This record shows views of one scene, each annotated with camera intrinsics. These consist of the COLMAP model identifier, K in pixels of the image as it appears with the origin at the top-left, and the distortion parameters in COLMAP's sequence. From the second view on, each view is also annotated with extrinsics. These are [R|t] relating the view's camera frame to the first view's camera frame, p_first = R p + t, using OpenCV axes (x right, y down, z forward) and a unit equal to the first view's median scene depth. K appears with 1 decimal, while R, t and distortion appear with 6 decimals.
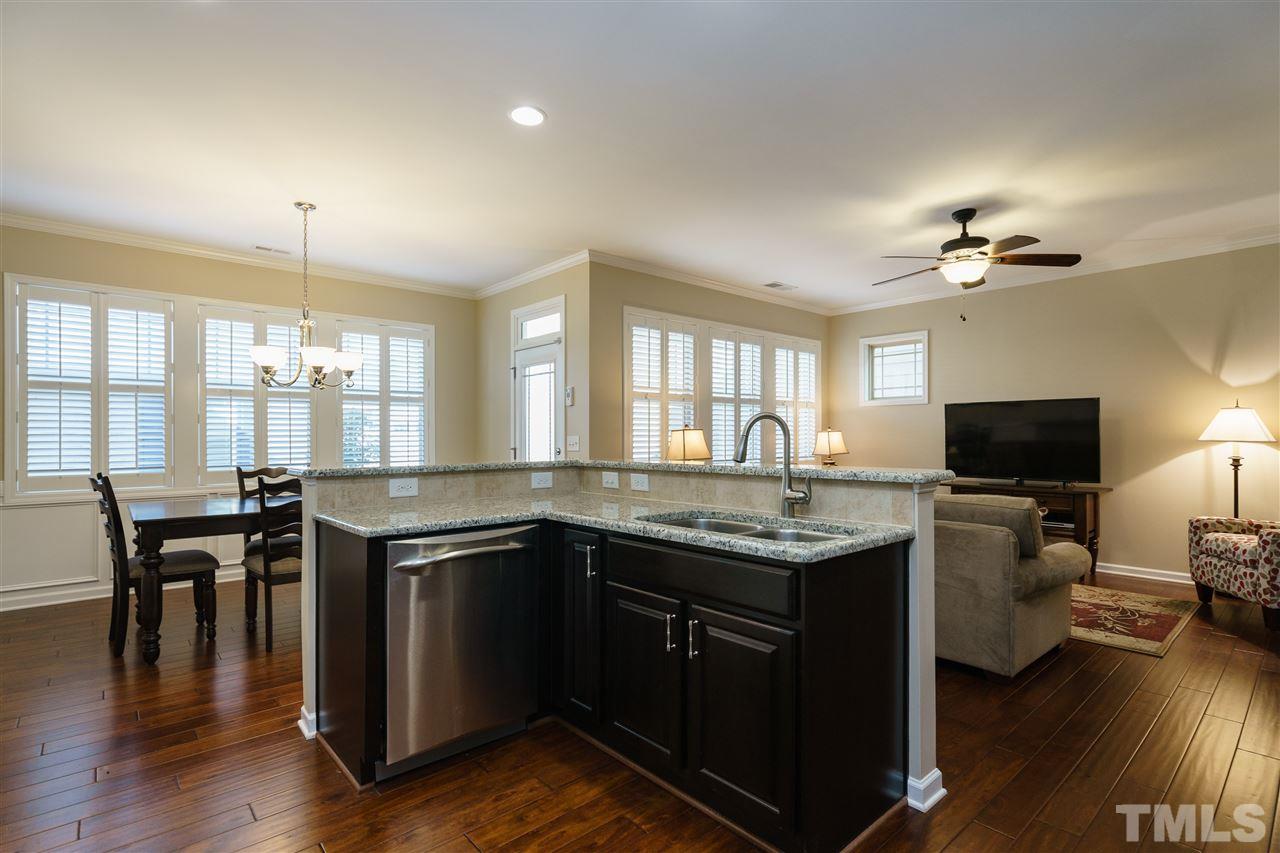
lens RADIAL K [[613.4, 0, 636.0], [0, 613.4, 437.7], [0, 0, 1]] dist [-0.001694, 0.000034]
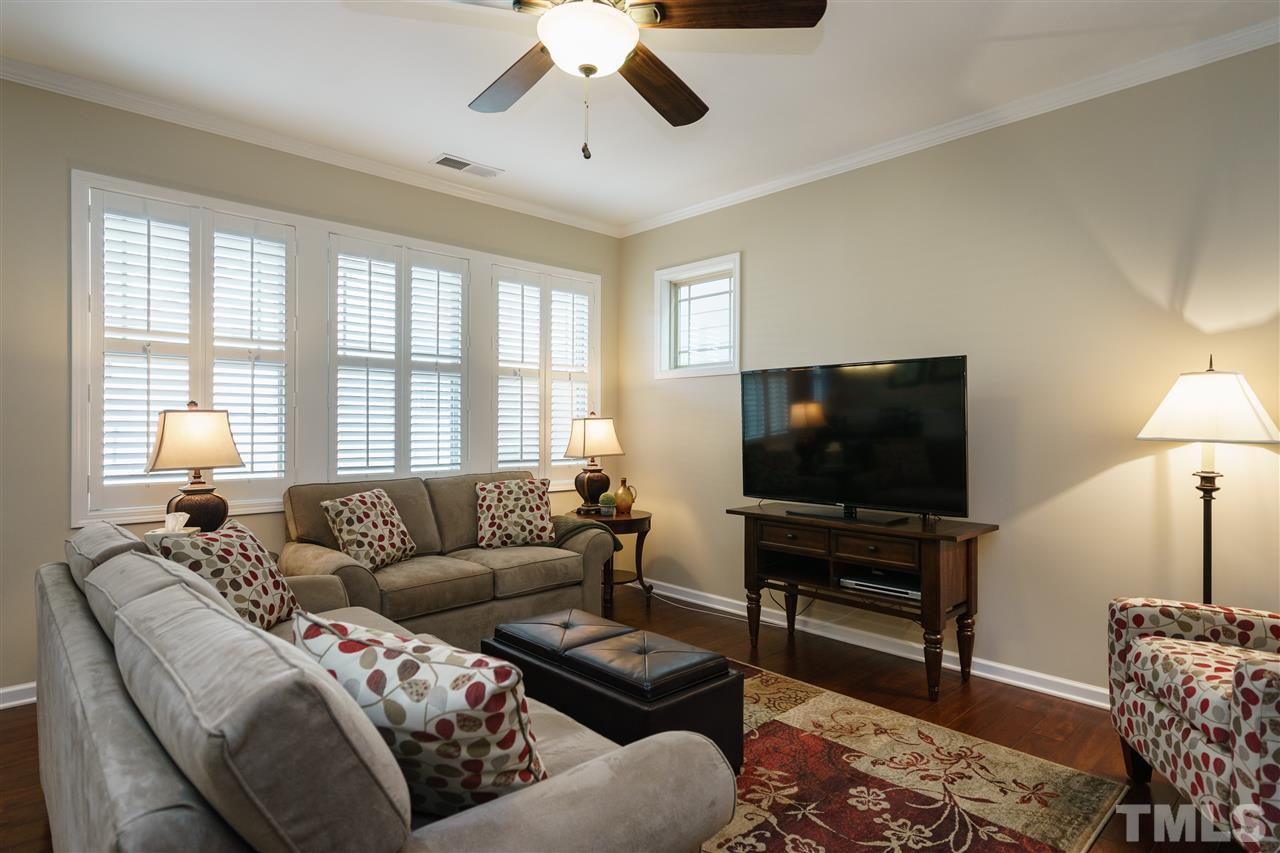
lens RADIAL K [[682.8, 0, 640.0], [0, 682.8, 426.5], [0, 0, 1]] dist [-0.000684, 0.000057]
pose [[0.999383, 0.008636, 0.034051, 0.528795], [-0.008525, 0.999958, -0.003402, 0.000069], [-0.034079, 0.003110, 0.999414, 0.489233]]
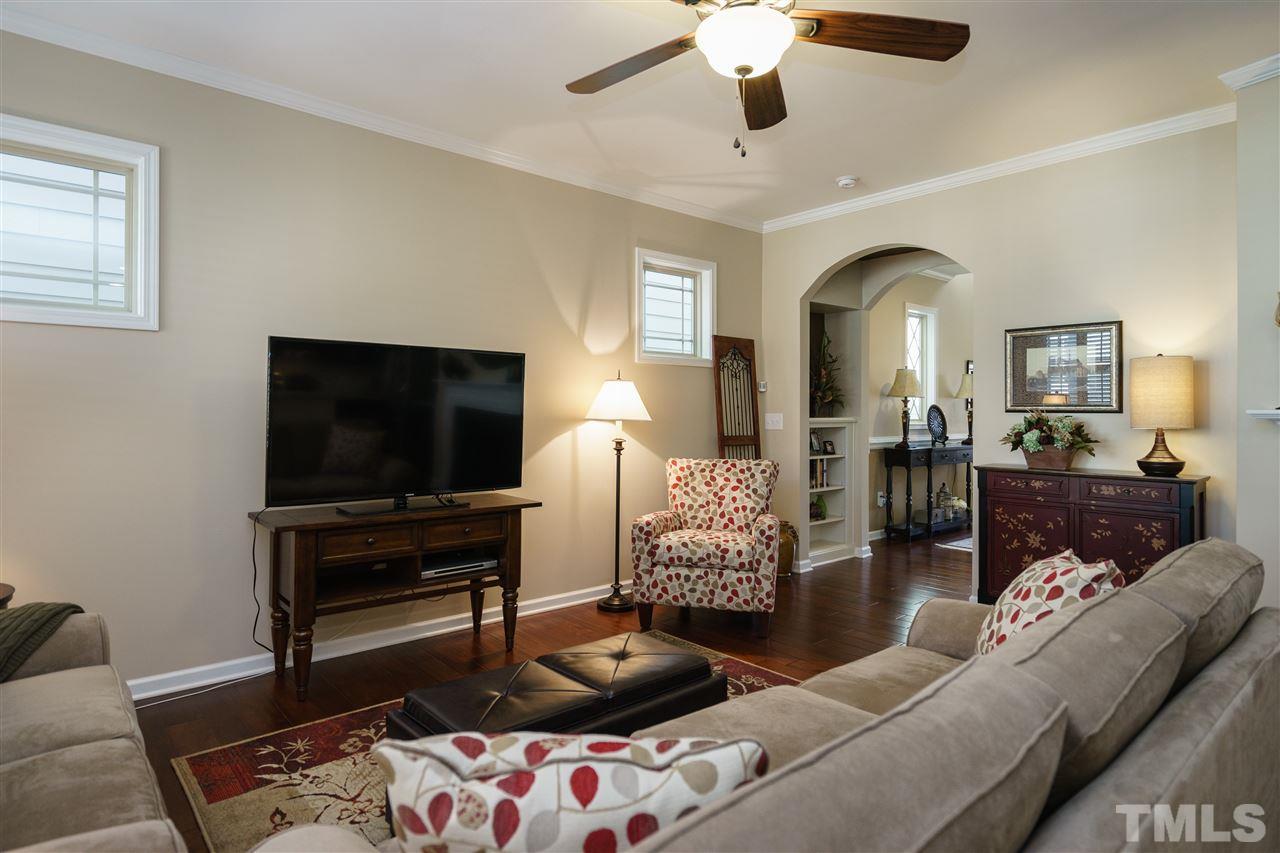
lens RADIAL K [[706.2, 0, 644.0], [0, 706.2, 405.9], [0, 0, 1]] dist [-0.002688, 0.000115]
pose [[-0.002622, 0.011305, 0.999933, 0.023641], [-0.004328, 0.999927, -0.011316, -0.003566], [-0.999987, -0.004357, -0.002573, 1.016621]]
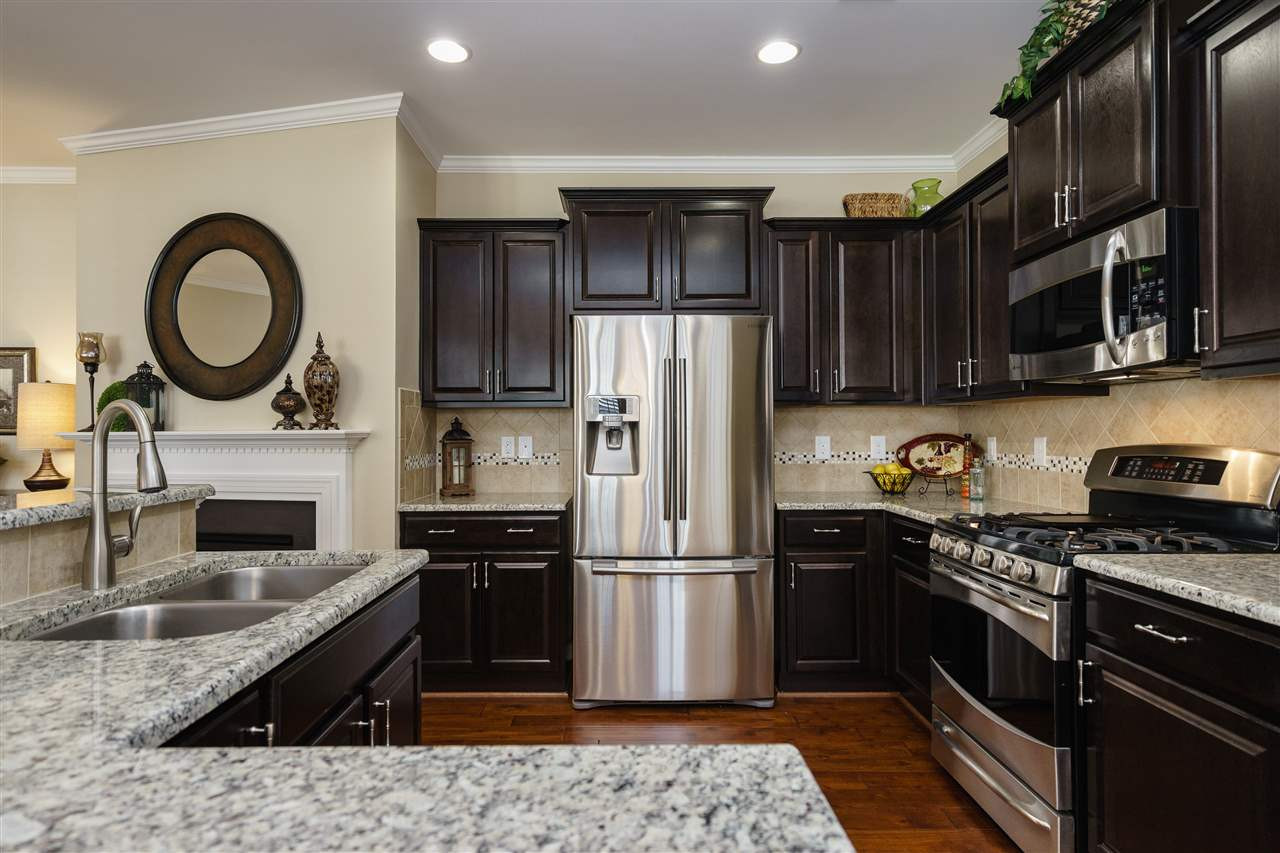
lens RADIAL K [[695.8, 0, 626.6], [0, 695.8, 426.0], [0, 0, 1]] dist [0.002766, 0.000089]
pose [[-0.756932, 0.010538, 0.653409, -0.278078], [0.003548, 0.999922, -0.012017, -0.005308], [-0.653484, -0.006777, -0.756910, 0.617531]]
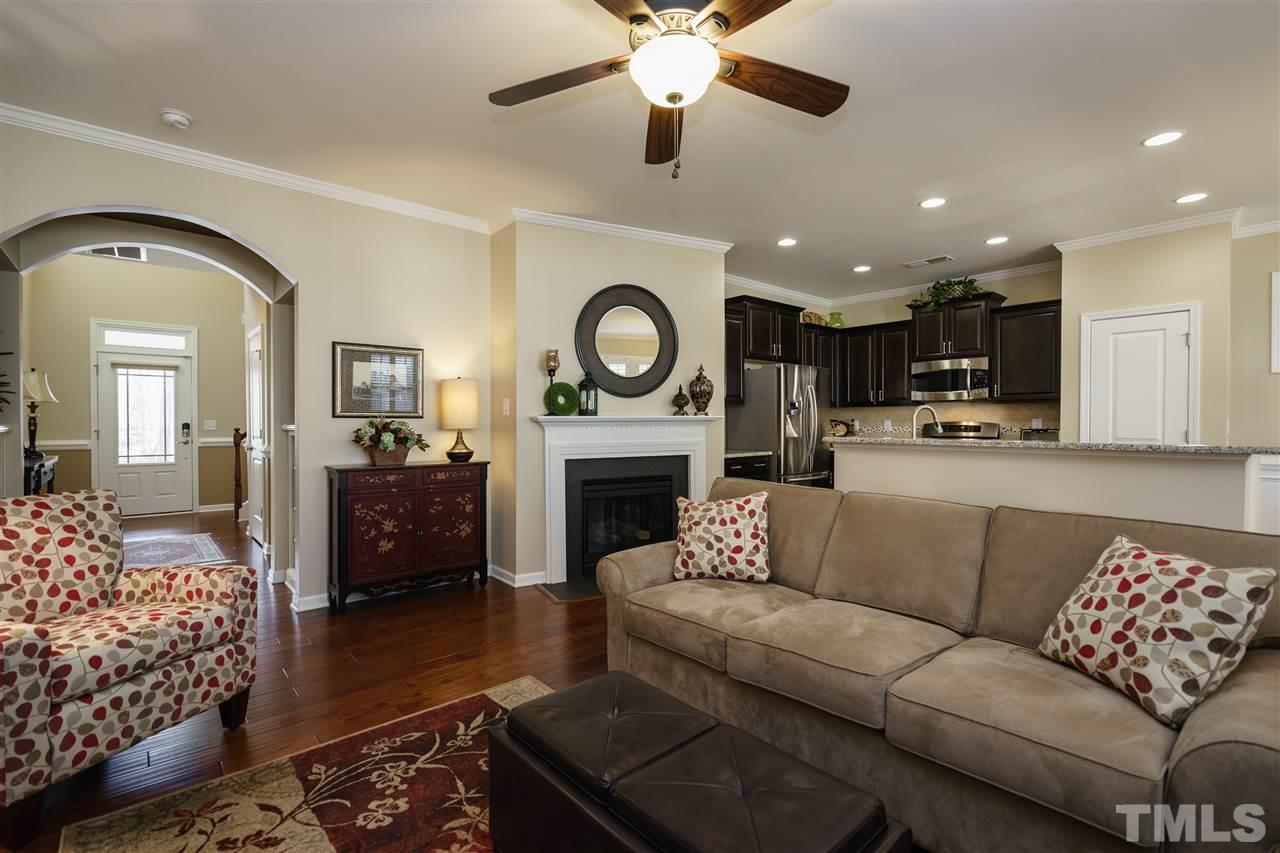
lens RADIAL K [[575.6, 0, 640.0], [0, 575.6, 426.5], [0, 0, 1]] dist [-0.006006, -0.000403]
pose [[-0.999988, 0.004997, -0.000051, 0.535758], [0.004997, 0.999961, 0.007269, 0.001075], [0.000088, 0.007269, -0.999974, 1.377658]]
